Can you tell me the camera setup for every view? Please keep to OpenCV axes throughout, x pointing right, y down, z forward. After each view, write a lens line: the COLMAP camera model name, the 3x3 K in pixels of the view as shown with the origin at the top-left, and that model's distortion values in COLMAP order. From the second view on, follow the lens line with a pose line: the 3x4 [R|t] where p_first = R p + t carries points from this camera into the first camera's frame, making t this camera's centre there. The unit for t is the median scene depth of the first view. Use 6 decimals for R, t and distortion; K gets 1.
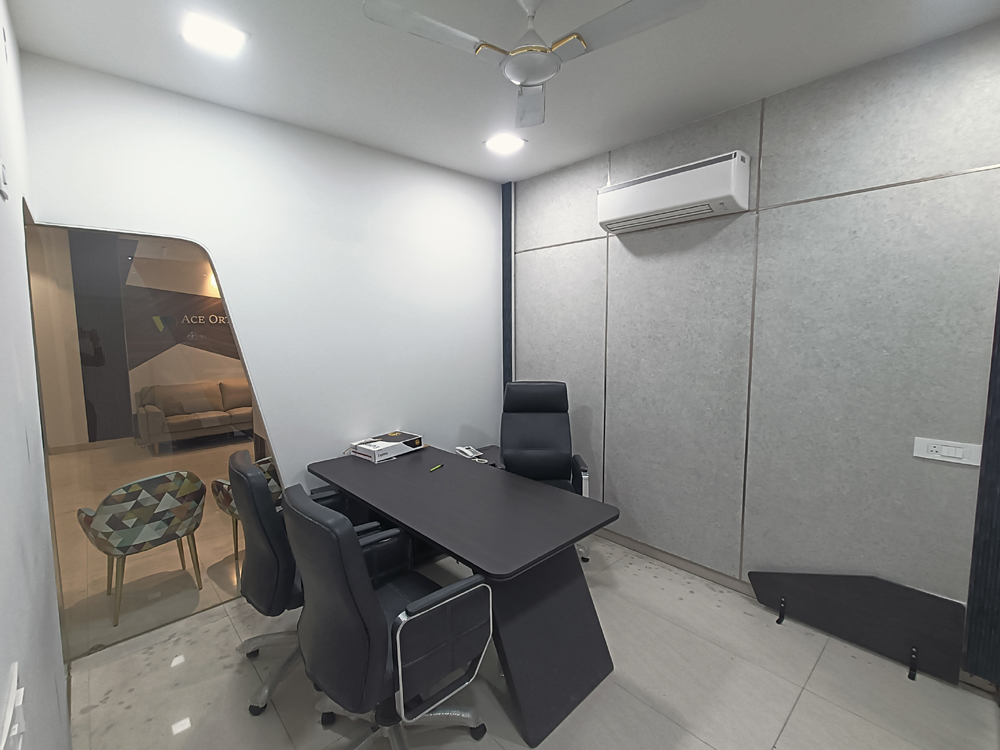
lens RADIAL K [[448.0, 0, 504.5], [0, 448.0, 365.4], [0, 0, 1]] dist [0.001438, -0.000825]
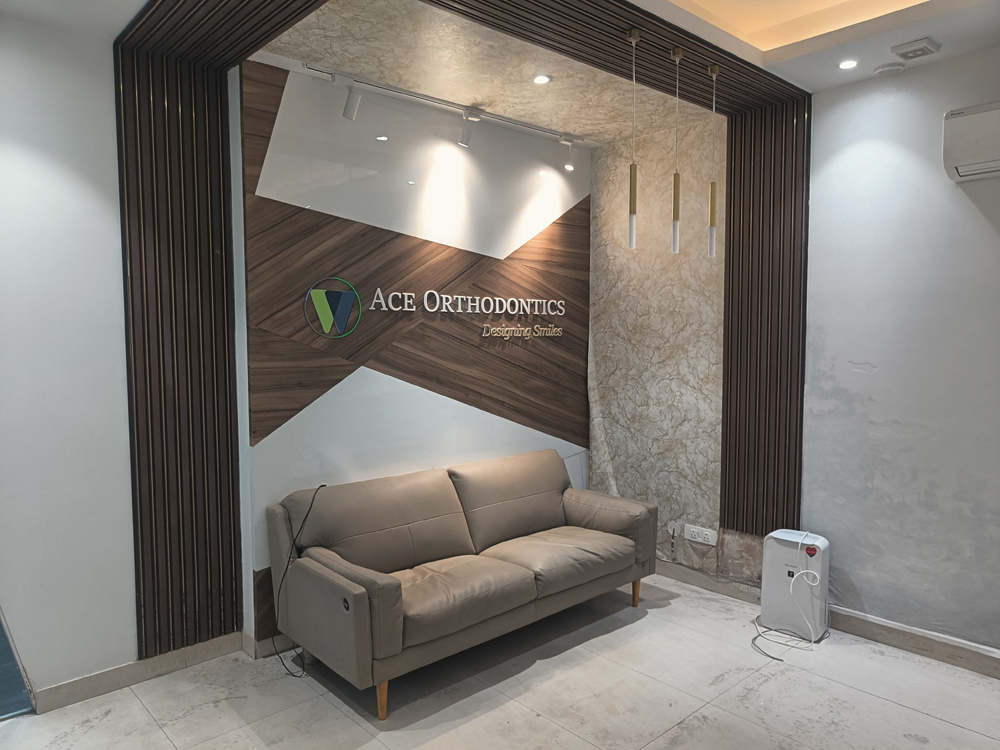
lens RADIAL K [[666.8, 0, 501.5], [0, 666.8, 376.8], [0, 0, 1]] dist [0.009907, 0.000414]
pose [[0.999977, 0.005780, 0.003466, -0.625222], [-0.005742, 0.999924, -0.010881, -0.035458], [-0.003529, 0.010861, 0.999935, 0.465892]]
